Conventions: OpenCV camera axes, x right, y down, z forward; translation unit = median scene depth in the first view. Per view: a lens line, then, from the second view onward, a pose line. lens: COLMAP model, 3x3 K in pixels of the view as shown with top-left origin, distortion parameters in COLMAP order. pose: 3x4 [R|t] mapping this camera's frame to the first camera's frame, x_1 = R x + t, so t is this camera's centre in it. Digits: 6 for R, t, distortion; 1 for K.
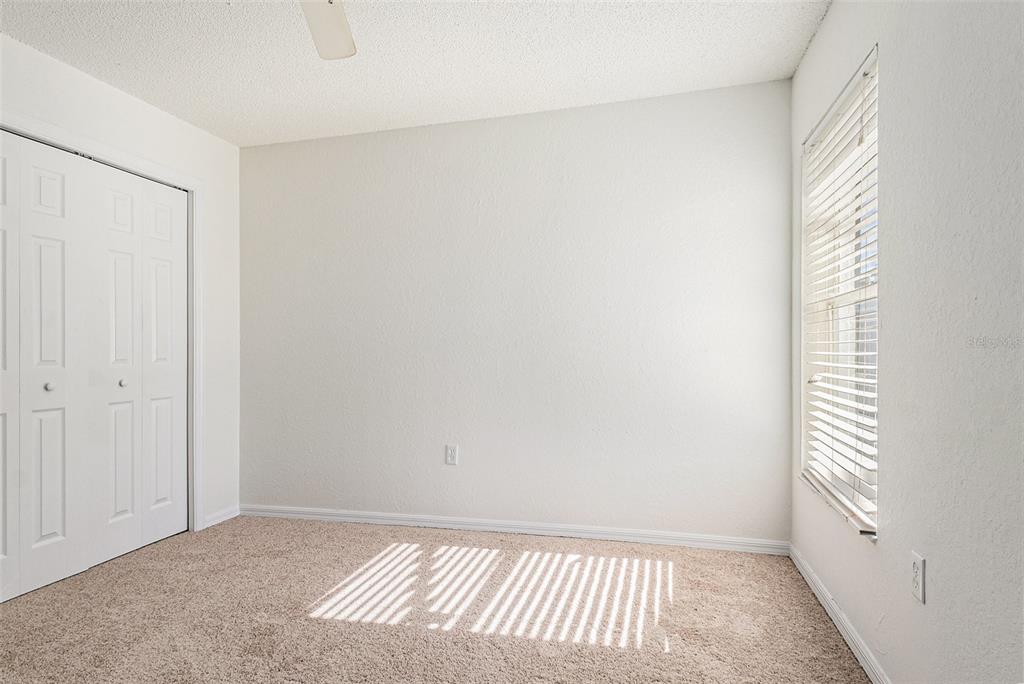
lens RADIAL K [[553.6, 0, 515.1], [0, 553.6, 346.8], [0, 0, 1]] dist [0.018668, -0.000692]
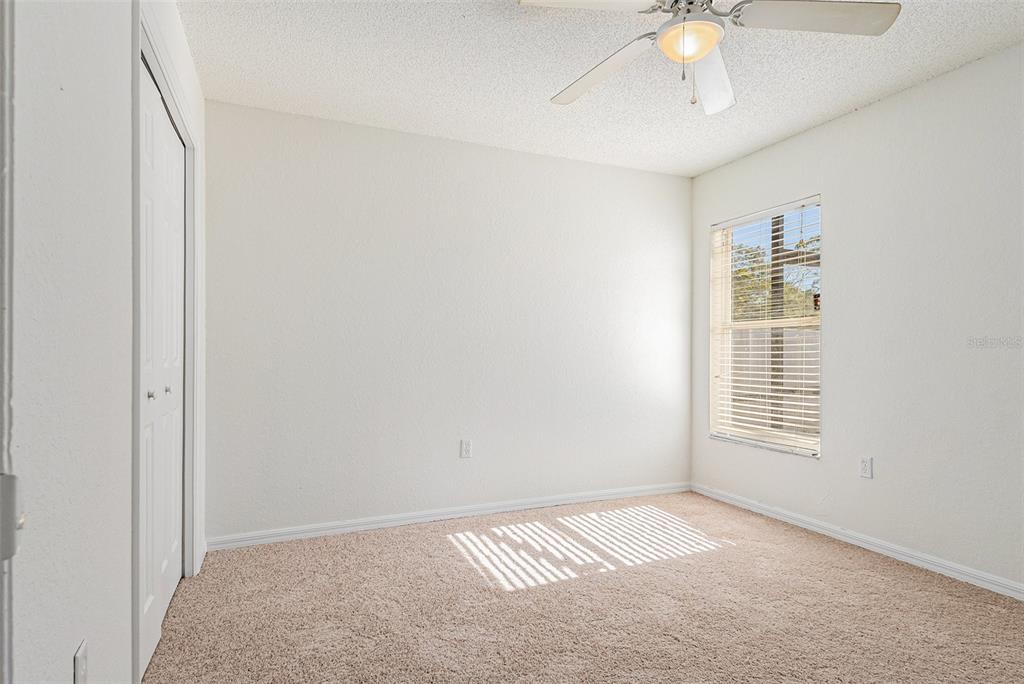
lens RADIAL K [[558.3, 0, 529.6], [0, 558.3, 352.3], [0, 0, 1]] dist [0.042144, -0.000955]
pose [[0.777629, 0.014871, 0.628548, -0.873723], [-0.018072, 0.999836, -0.001297, 0.006308], [-0.628464, -0.010350, 0.777770, 0.087478]]
